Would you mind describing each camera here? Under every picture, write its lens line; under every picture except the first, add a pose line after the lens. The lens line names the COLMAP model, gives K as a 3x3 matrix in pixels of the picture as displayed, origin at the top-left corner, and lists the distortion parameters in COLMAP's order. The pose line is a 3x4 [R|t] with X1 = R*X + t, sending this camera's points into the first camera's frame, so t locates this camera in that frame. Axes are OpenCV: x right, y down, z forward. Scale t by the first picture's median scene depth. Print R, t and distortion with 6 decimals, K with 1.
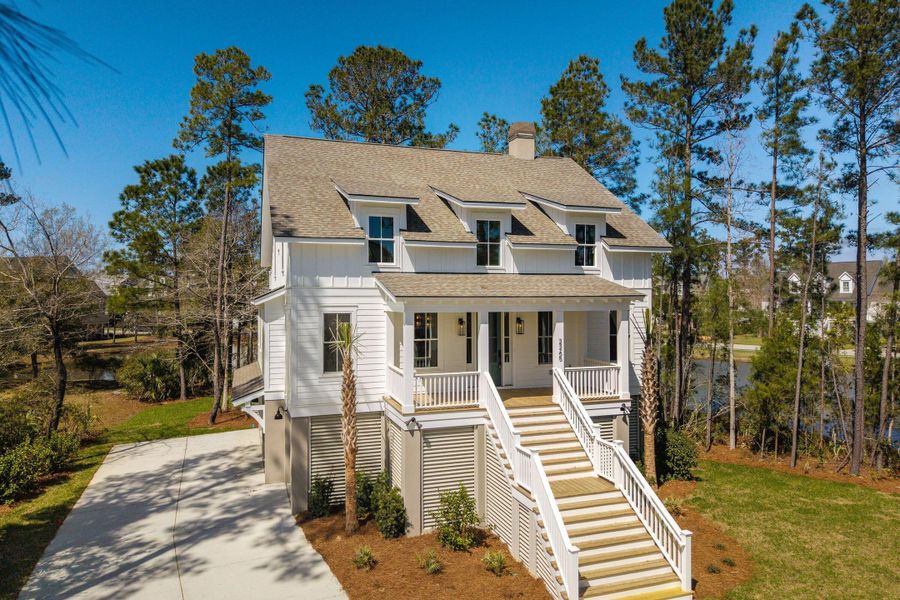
lens RADIAL K [[596.1, 0, 455.3], [0, 596.1, 294.4], [0, 0, 1]] dist [0.015659, -0.022666]
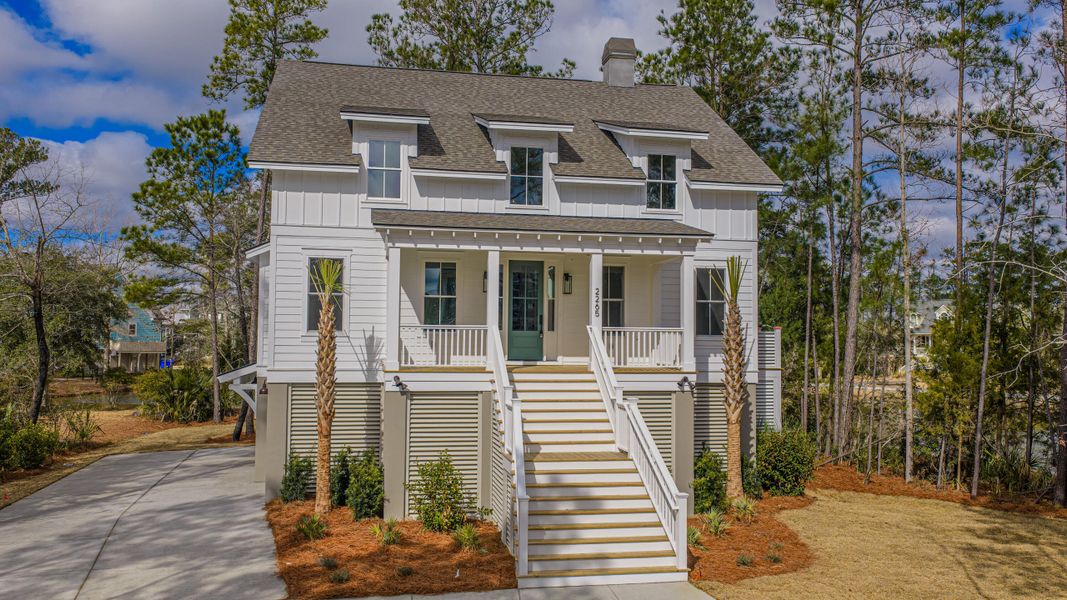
lens RADIAL K [[861.2, 0, 531.7], [0, 861.2, 299.7], [0, 0, 1]] dist [-0.014967, 0.018477]
pose [[0.989810, 0.005168, -0.142299, 0.230432], [-0.011049, 0.999116, -0.040566, 0.124895], [0.141964, 0.041724, 0.988992, -0.110414]]
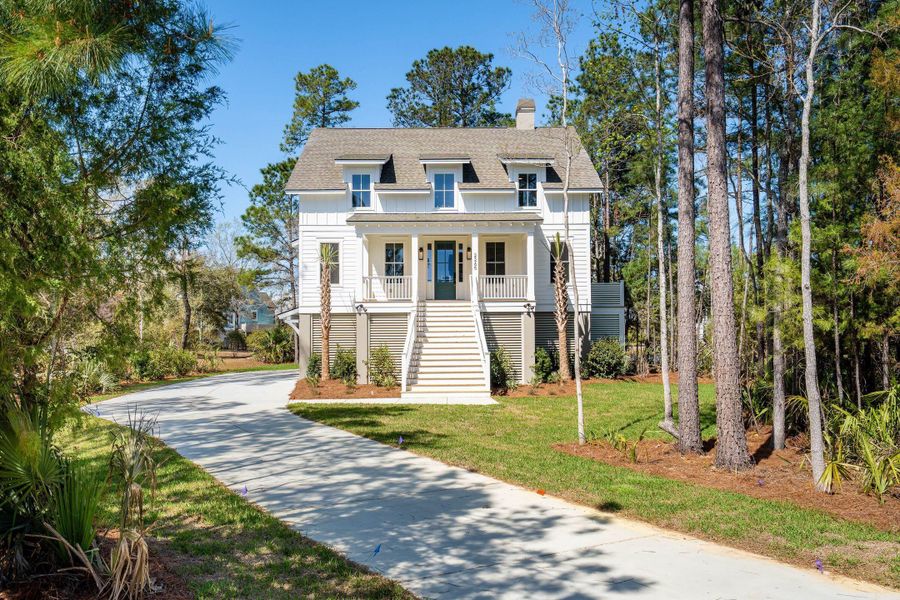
lens RADIAL K [[706.5, 0, 447.1], [0, 706.5, 297.9], [0, 0, 1]] dist [-0.047307, -0.001568]
pose [[0.948970, -0.018864, -0.314801, 0.565686], [0.007850, 0.999313, -0.036220, 0.213644], [0.315268, 0.031900, 0.948466, -0.486775]]
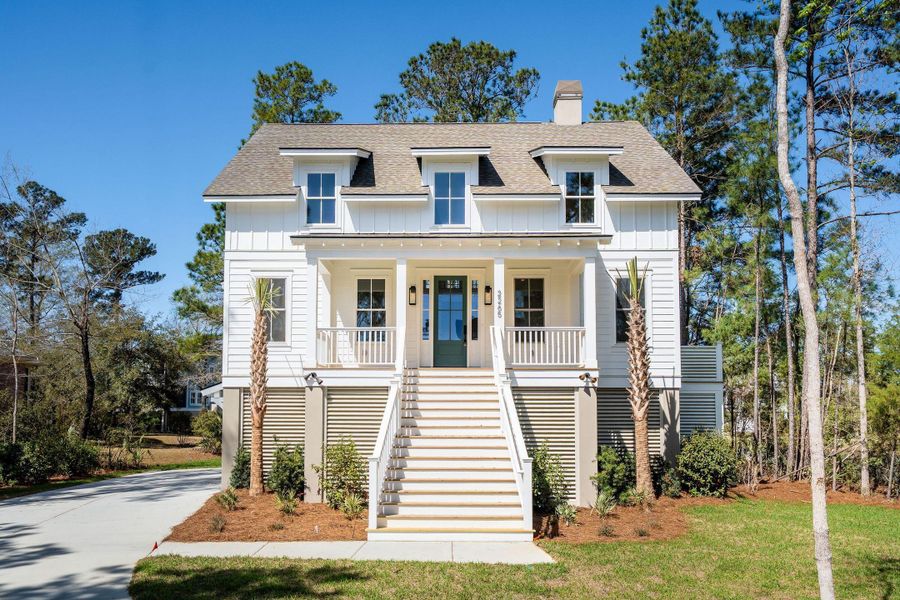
lens RADIAL K [[769.2, 0, 428.5], [0, 769.2, 364.8], [0, 0, 1]] dist [-0.005066, 0.007694]
pose [[0.939363, -0.016591, -0.342522, 0.410957], [-0.001799, 0.998577, -0.053301, 0.215228], [0.342919, 0.050685, 0.937997, -0.028462]]
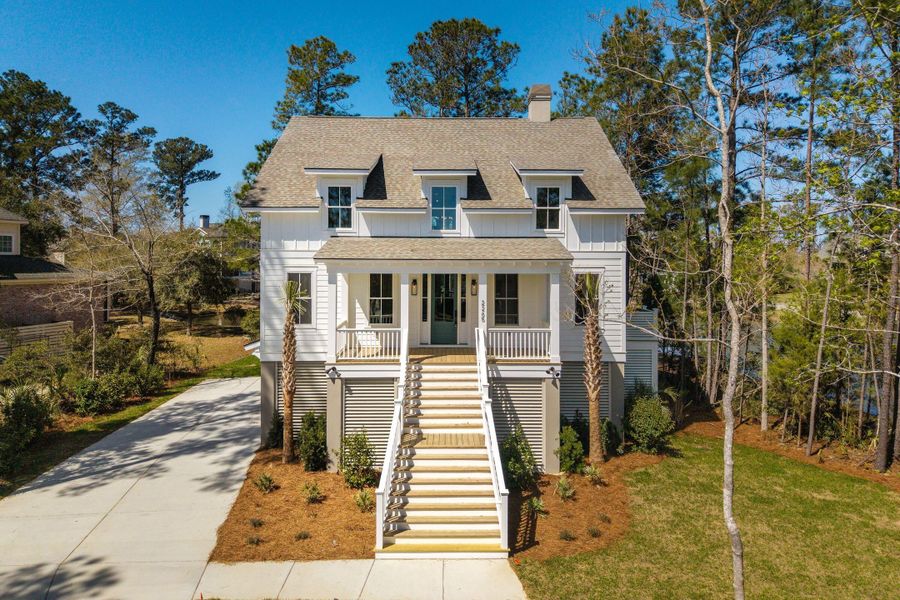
lens RADIAL K [[596.1, 0, 450.0], [0, 596.1, 254.2], [0, 0, 1]] dist [0.015659, -0.022666]
pose [[0.949792, 0.004041, -0.312855, 0.407993], [-0.003756, 0.999992, 0.001514, -0.006381], [0.312858, -0.000263, 0.949800, 0.000048]]
